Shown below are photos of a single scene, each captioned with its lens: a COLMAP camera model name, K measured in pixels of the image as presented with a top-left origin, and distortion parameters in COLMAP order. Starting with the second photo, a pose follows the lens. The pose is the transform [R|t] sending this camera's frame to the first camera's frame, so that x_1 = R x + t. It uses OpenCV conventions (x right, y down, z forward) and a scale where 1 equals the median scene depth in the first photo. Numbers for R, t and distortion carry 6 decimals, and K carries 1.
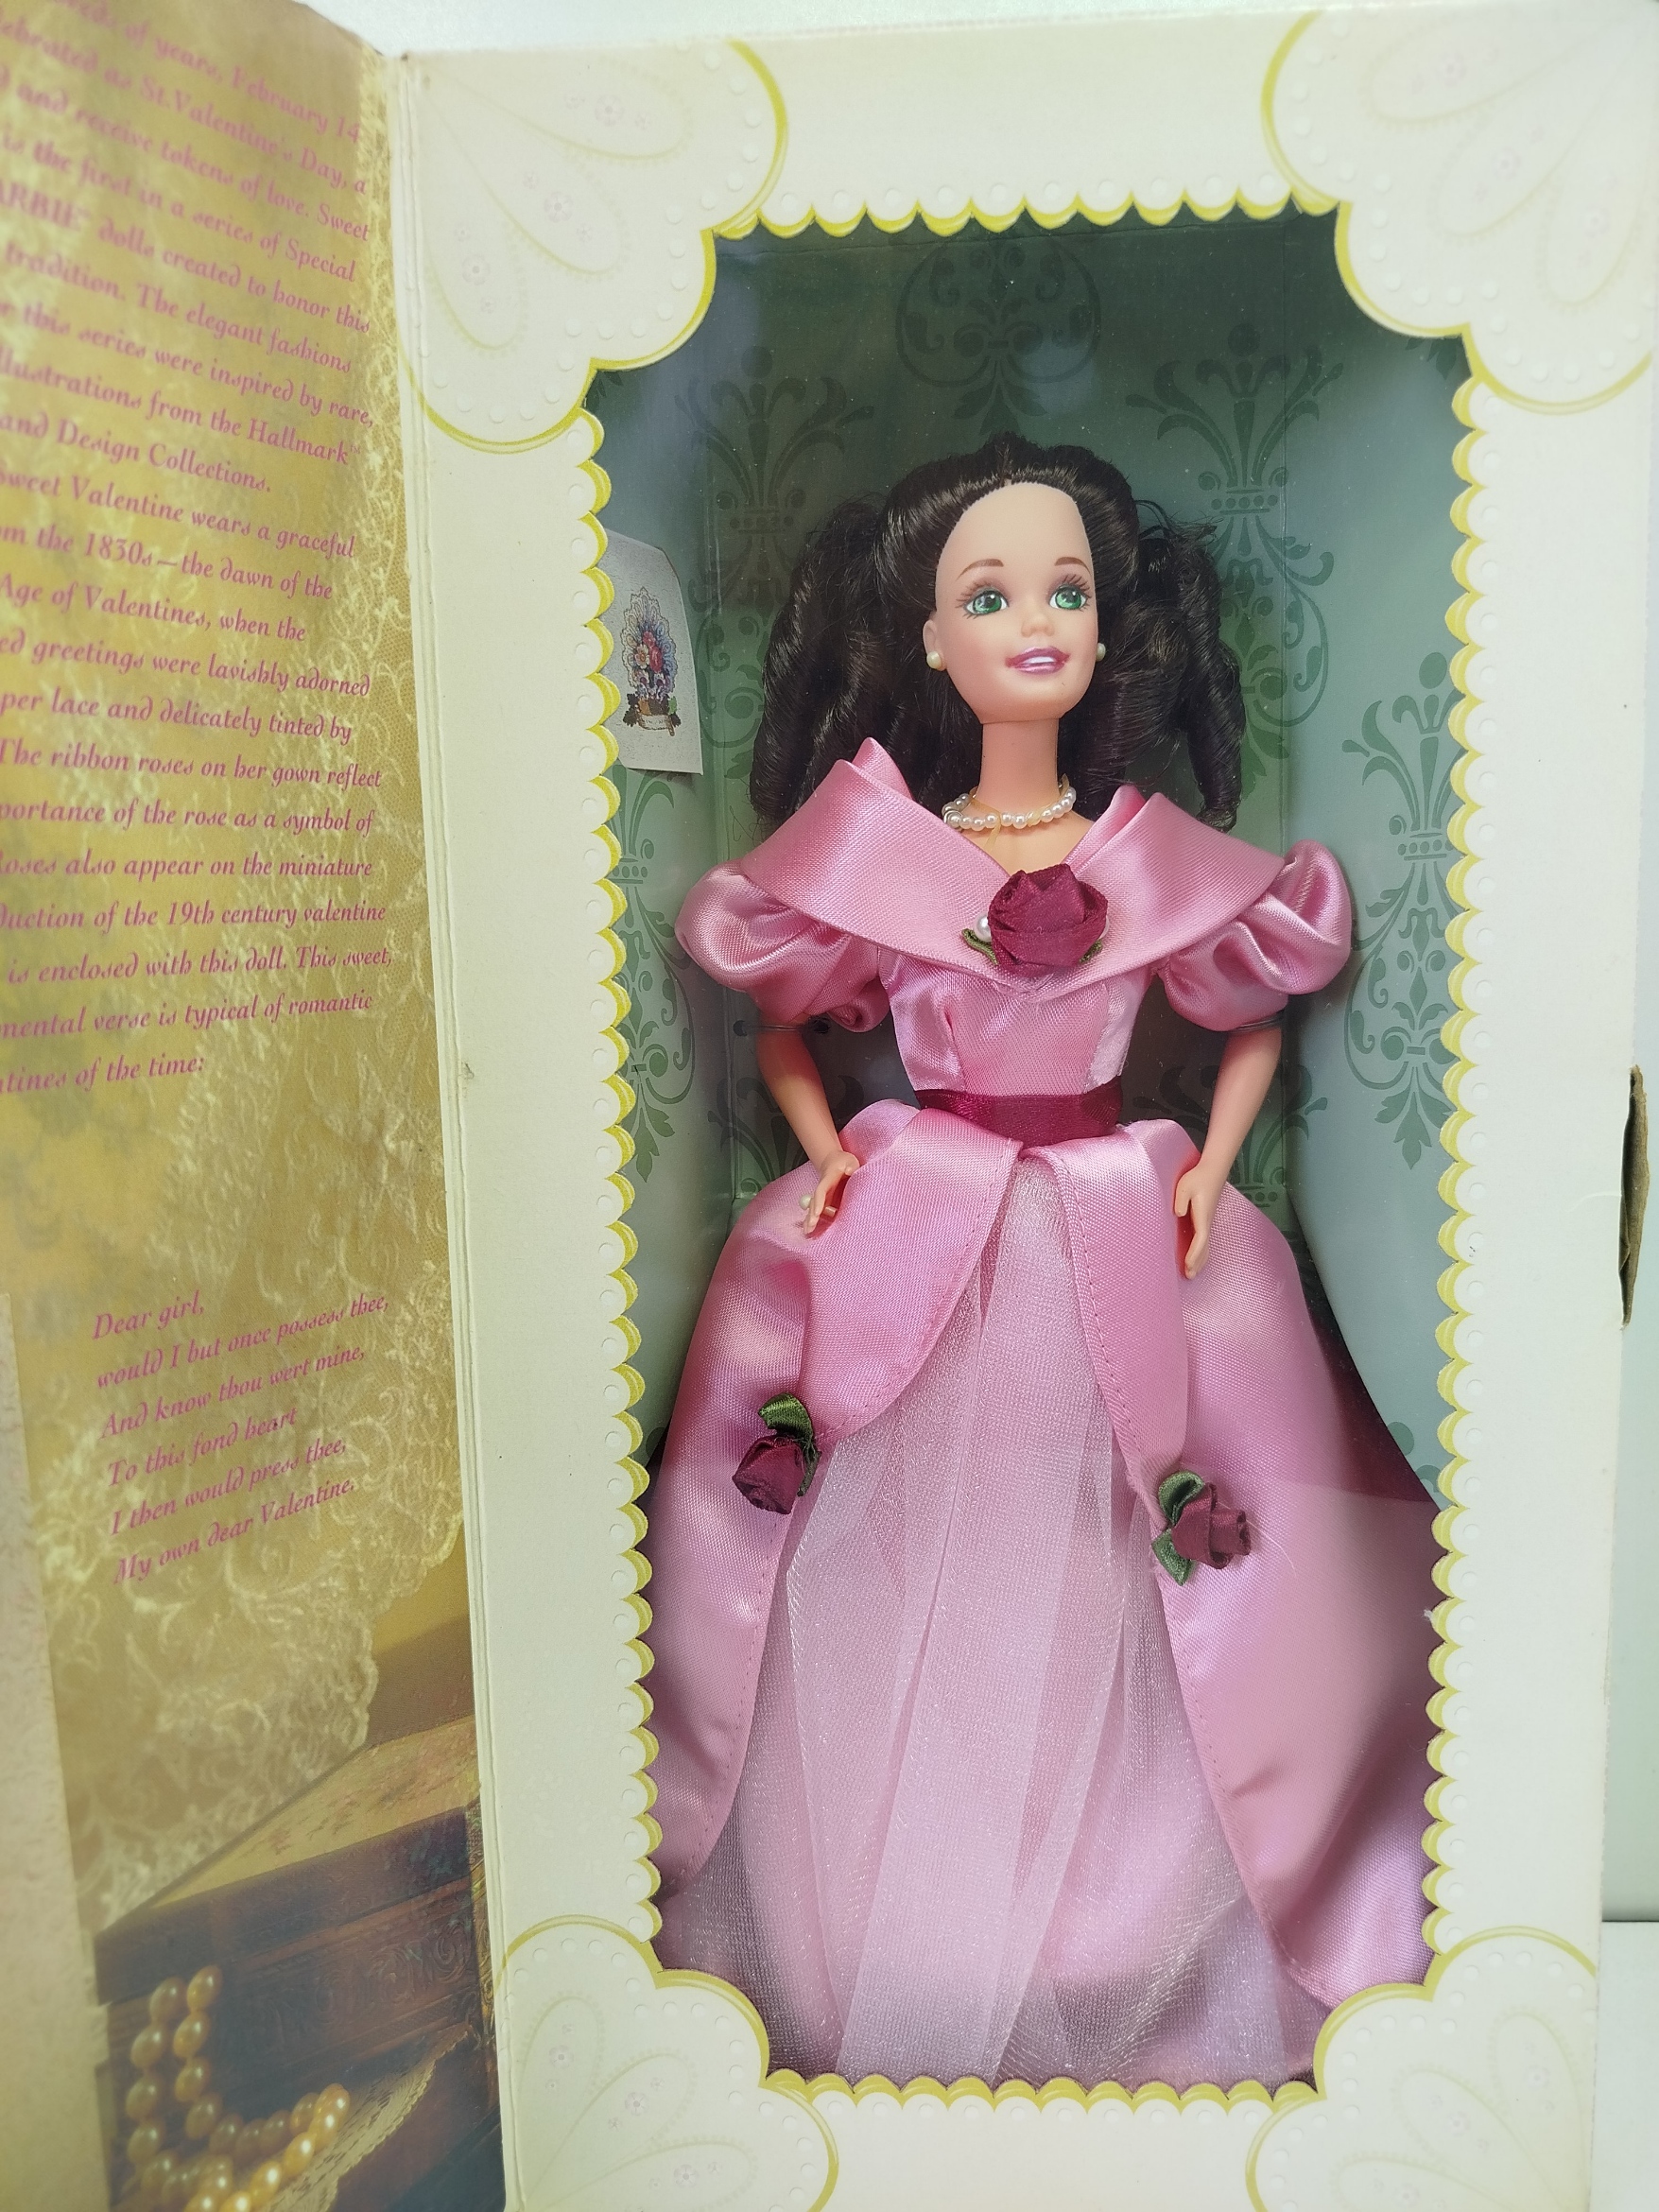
lens RADIAL K [[1731.8, 0, 829.5], [0, 1731.8, 1106.0], [0, 0, 1]] dist [0.079472, -0.030208]
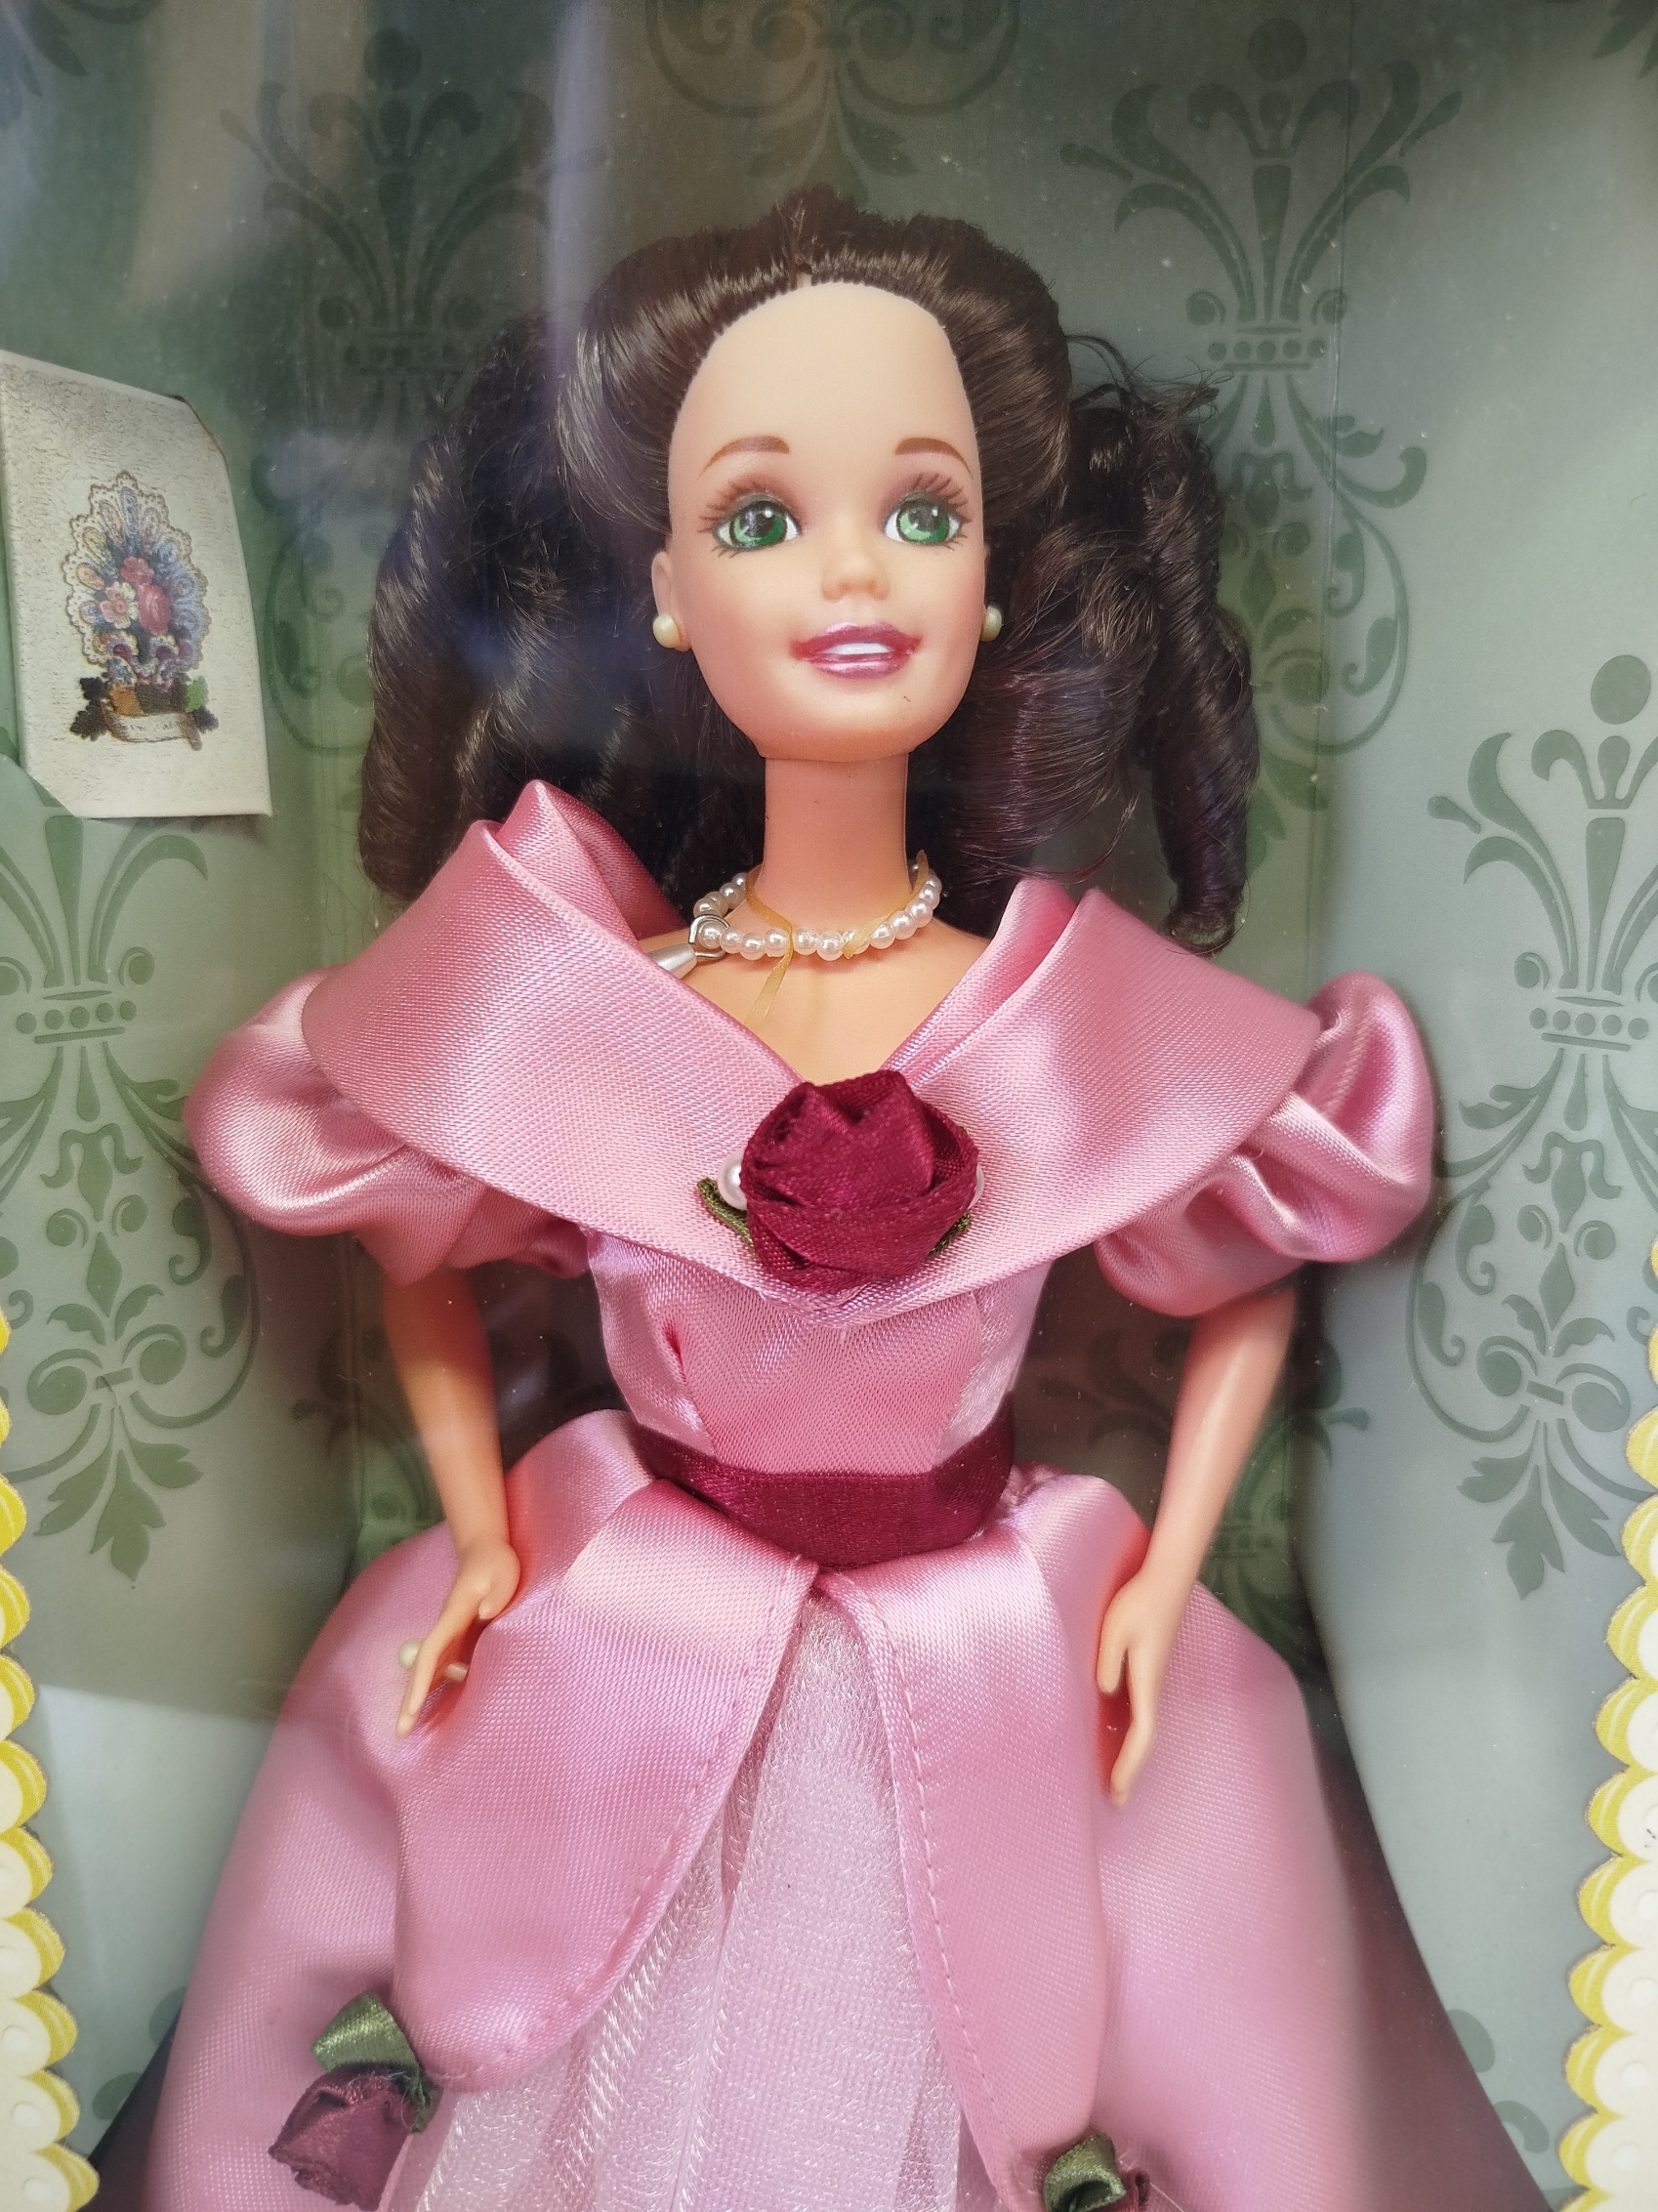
lens RADIAL K [[1711.0, 0, 829.0], [0, 1711.0, 1106.0], [0, 0, 1]] dist [-0.015908, -0.005507]
pose [[0.999467, 0.023485, 0.022682, 0.105218], [-0.025213, 0.996540, 0.079193, -0.166641], [-0.020744, -0.079722, 0.996601, 0.514339]]
